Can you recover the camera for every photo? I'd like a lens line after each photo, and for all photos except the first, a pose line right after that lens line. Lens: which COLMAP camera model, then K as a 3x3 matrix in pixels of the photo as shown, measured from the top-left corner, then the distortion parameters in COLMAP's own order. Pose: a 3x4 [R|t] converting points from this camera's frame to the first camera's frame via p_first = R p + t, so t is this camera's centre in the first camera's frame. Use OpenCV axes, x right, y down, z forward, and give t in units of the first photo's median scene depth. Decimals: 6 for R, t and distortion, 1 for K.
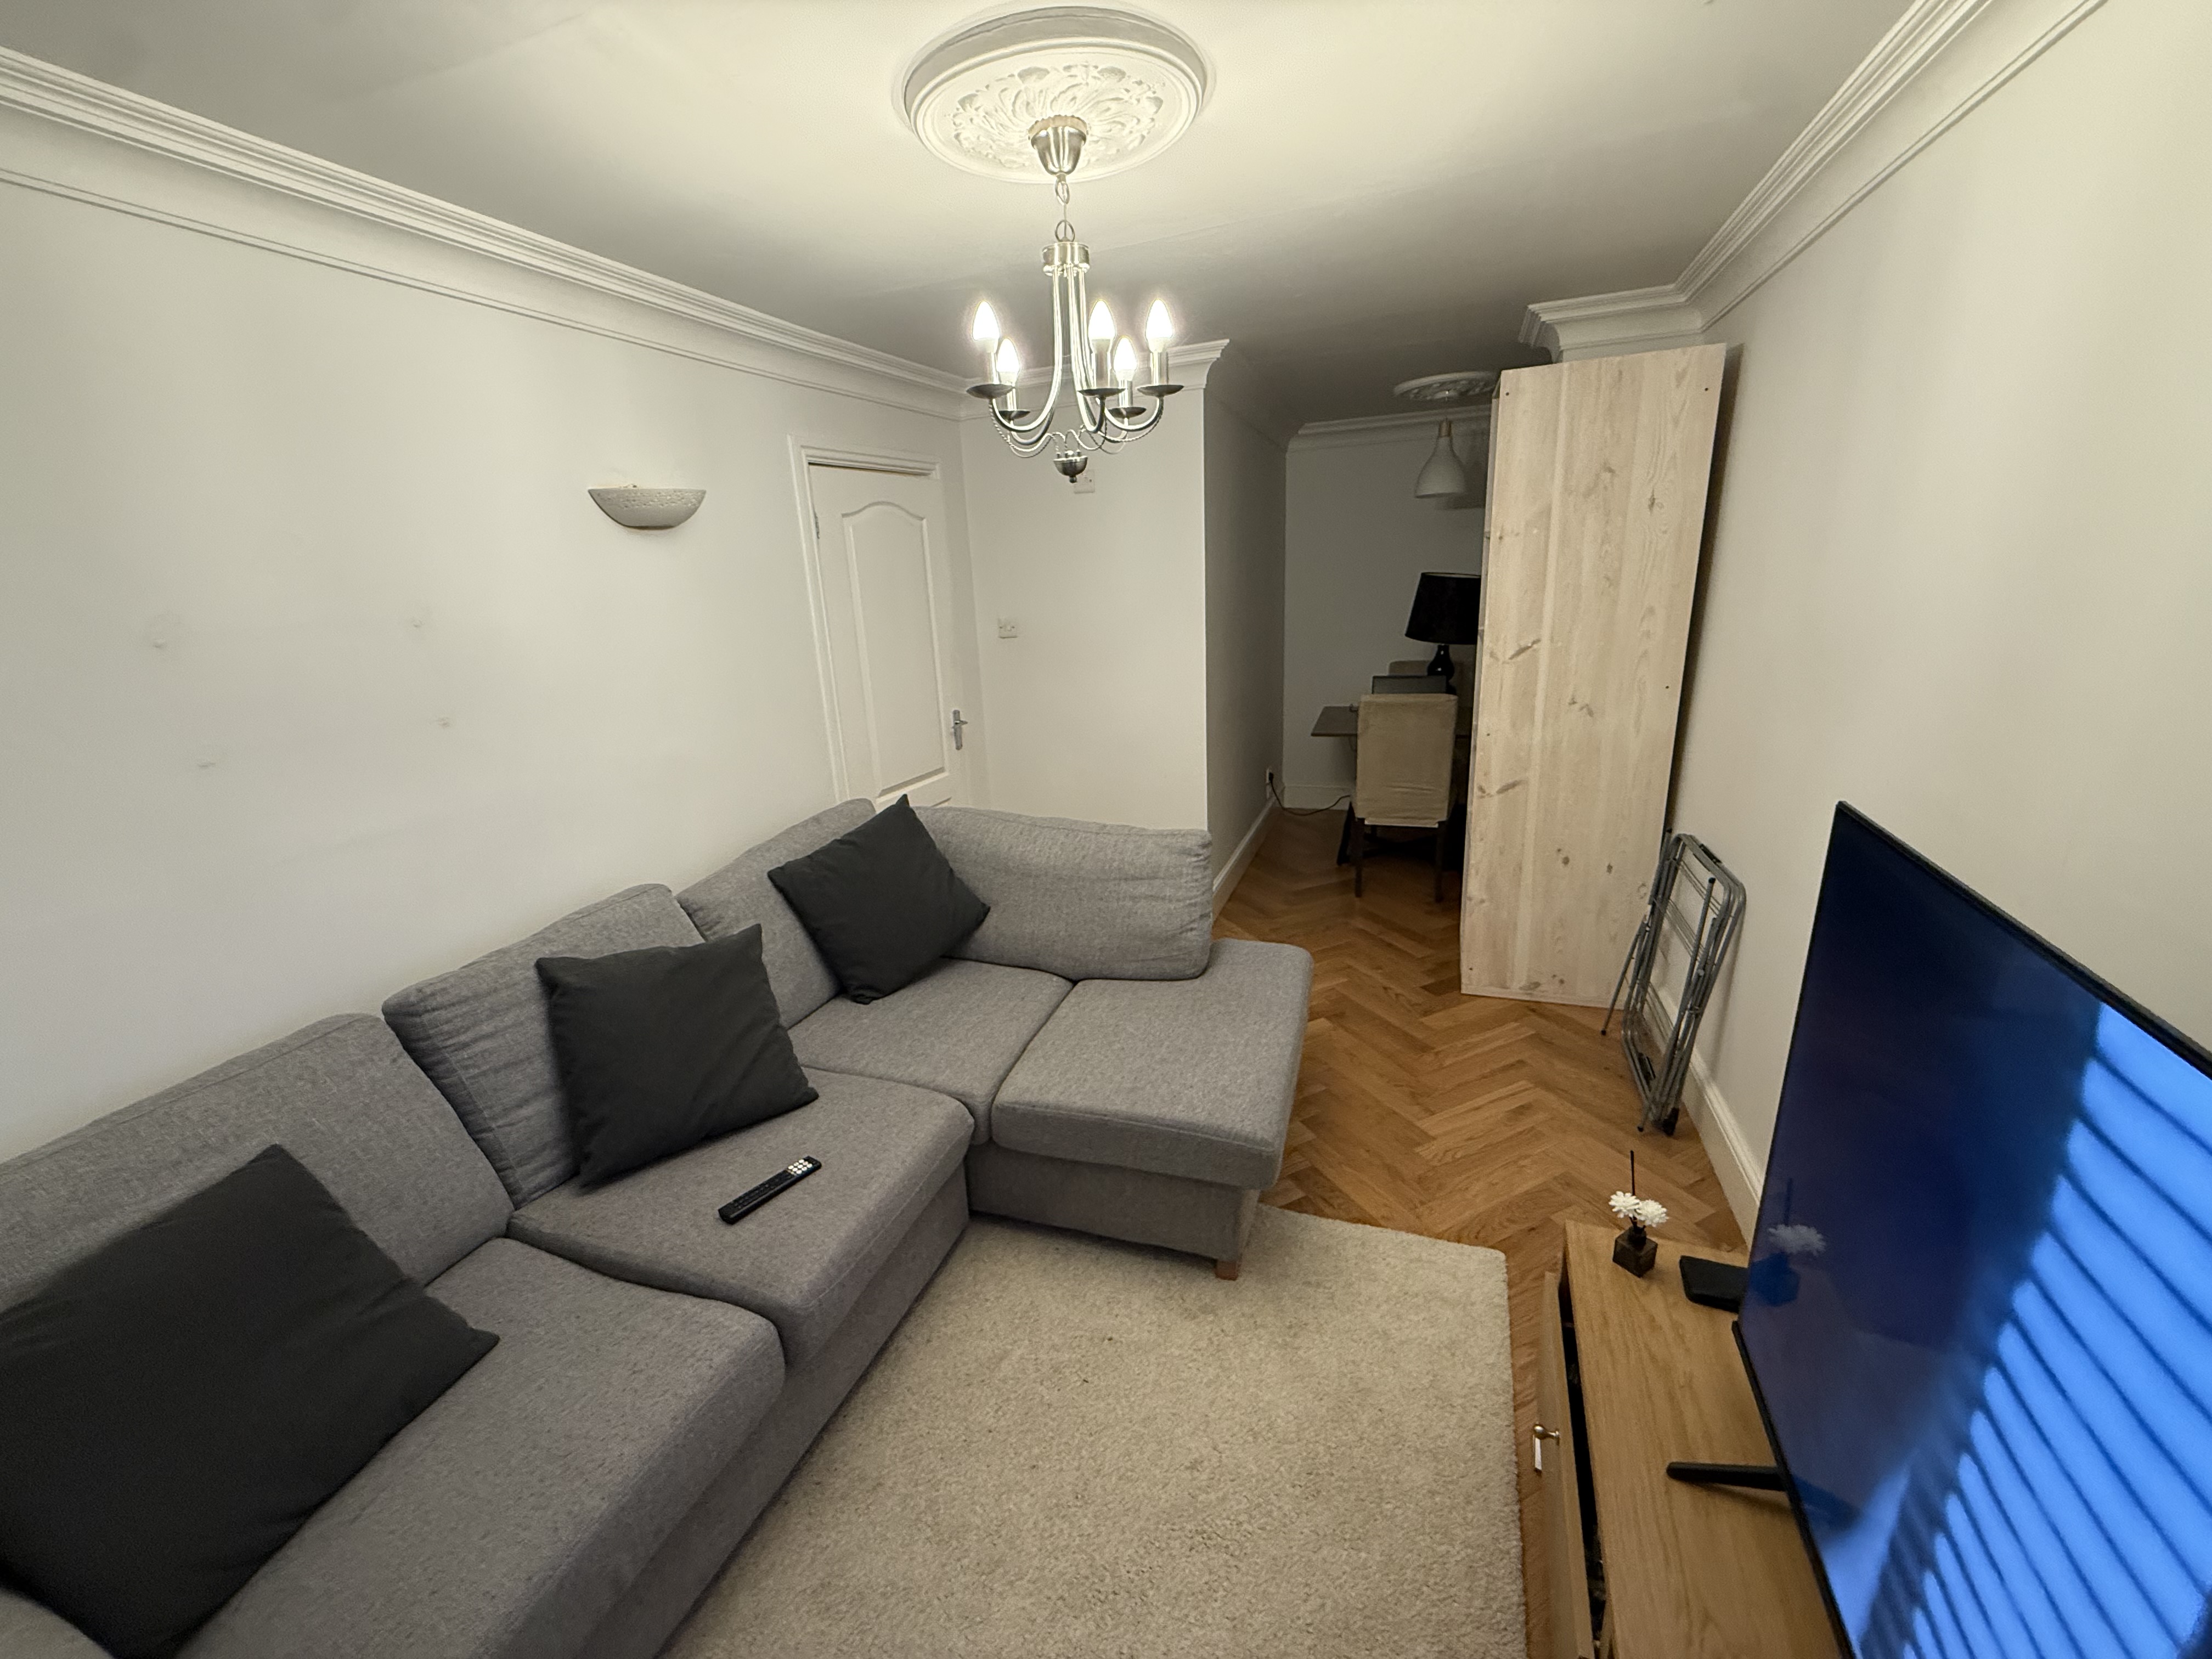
lens RADIAL K [[884.0, 0, 1100.1], [0, 884.0, 823.8], [0, 0, 1]] dist [0.000016, -0.000260]
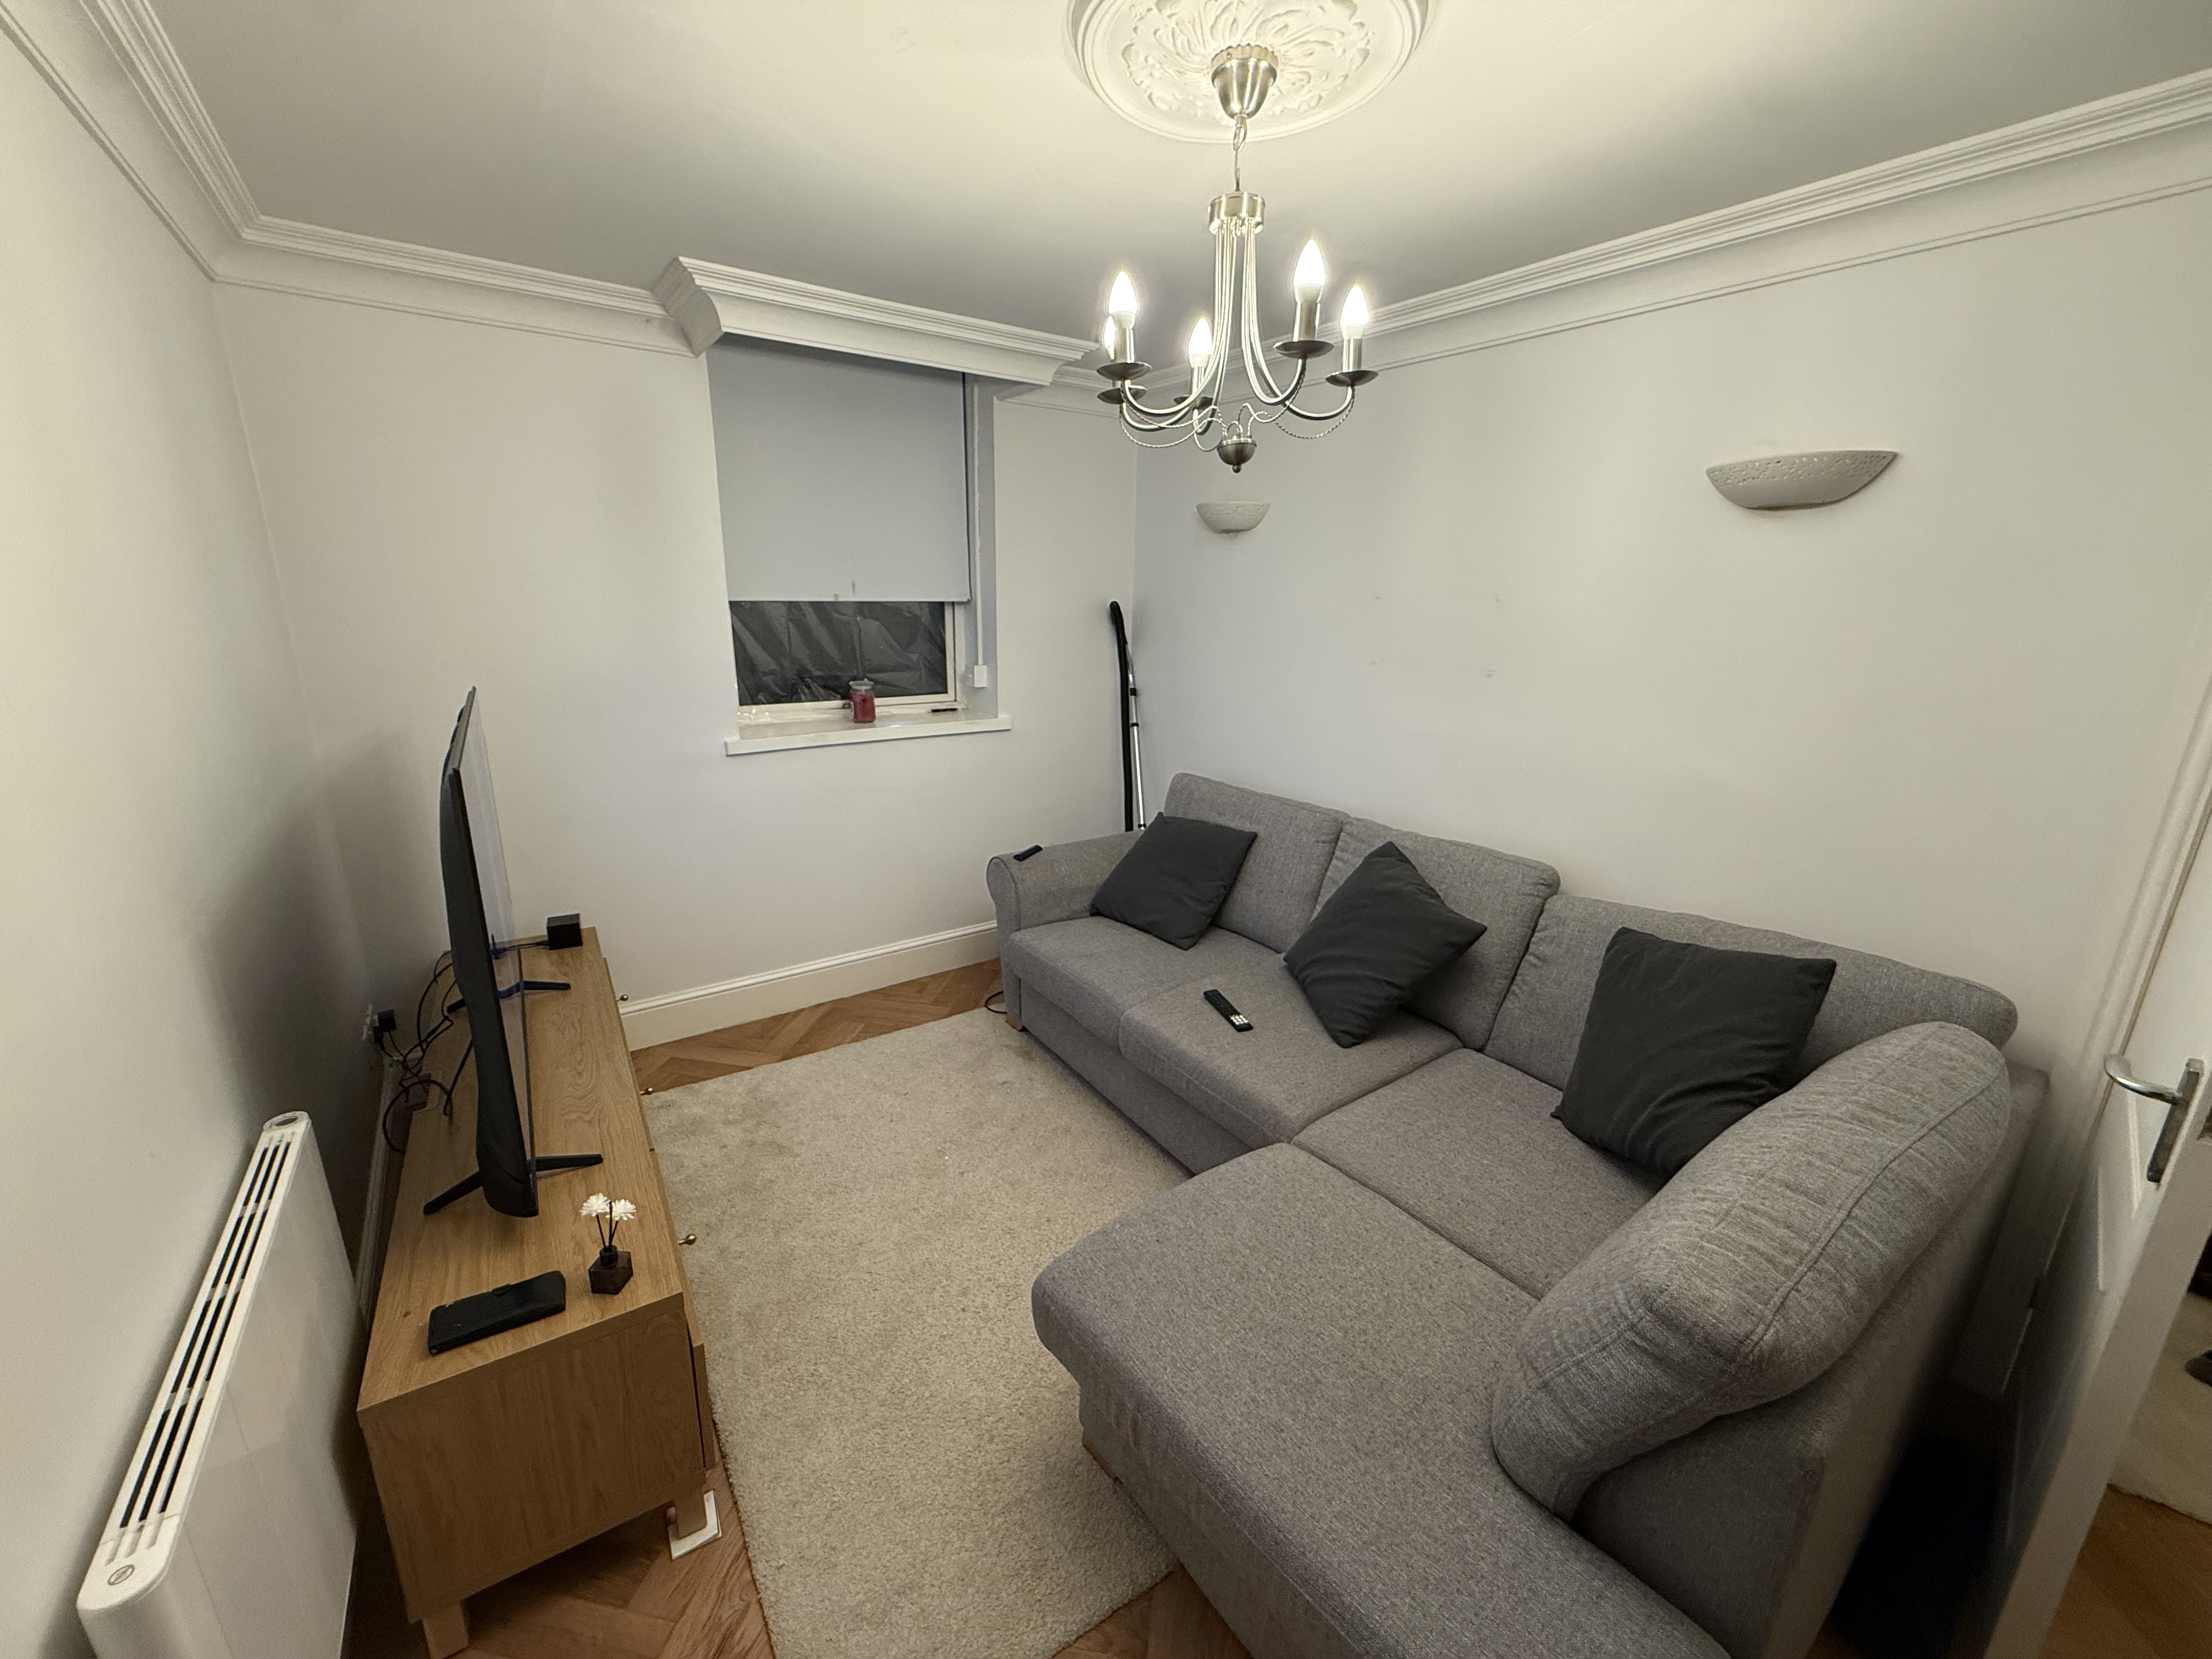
lens RADIAL K [[885.5, 0, 1141.2], [0, 885.5, 830.0], [0, 0, 1]] dist [-0.000710, 0.000330]
pose [[-0.545941, 0.264993, -0.794813, 0.692545], [-0.220577, 0.869735, 0.441482, -0.395817], [0.808266, 0.416340, -0.416373, 1.278858]]
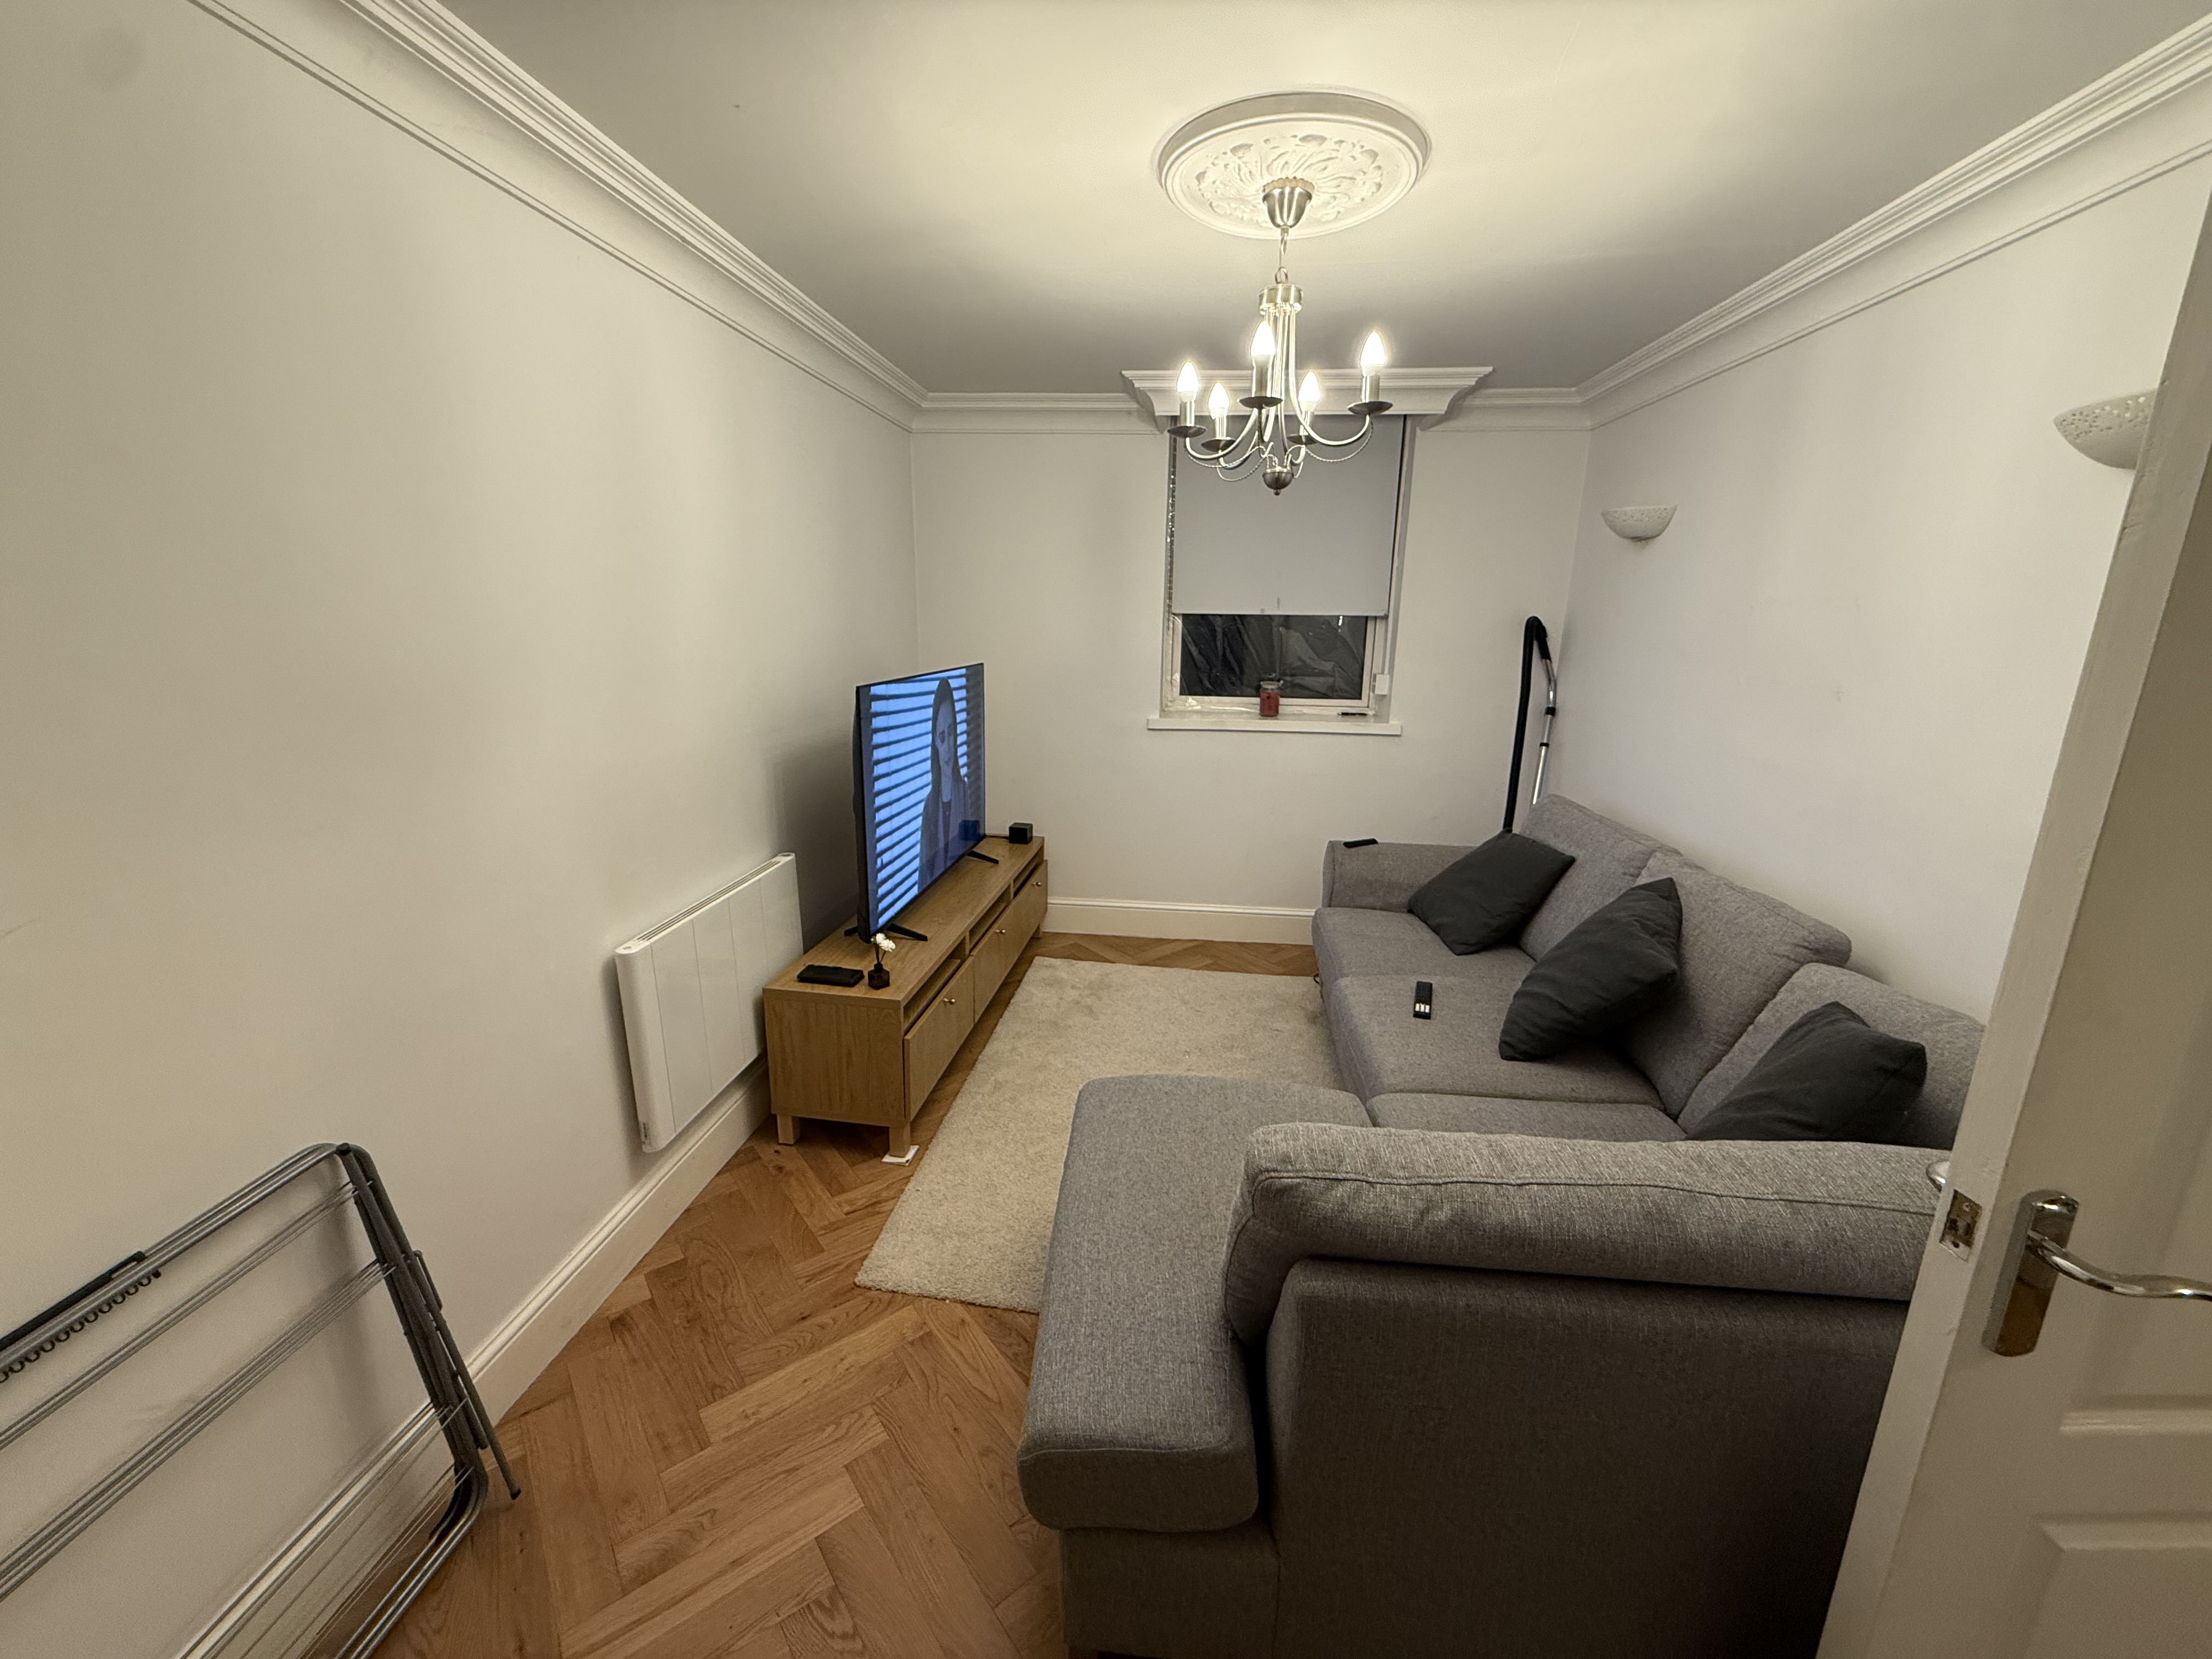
lens RADIAL K [[884.0, 0, 1100.1], [0, 884.0, 823.8], [0, 0, 1]] dist [0.000016, -0.000260]
pose [[-0.963703, 0.103245, -0.246206, 0.431696], [-0.036323, 0.862919, 0.504036, -0.509993], [0.264495, 0.494684, -0.827847, 1.806393]]
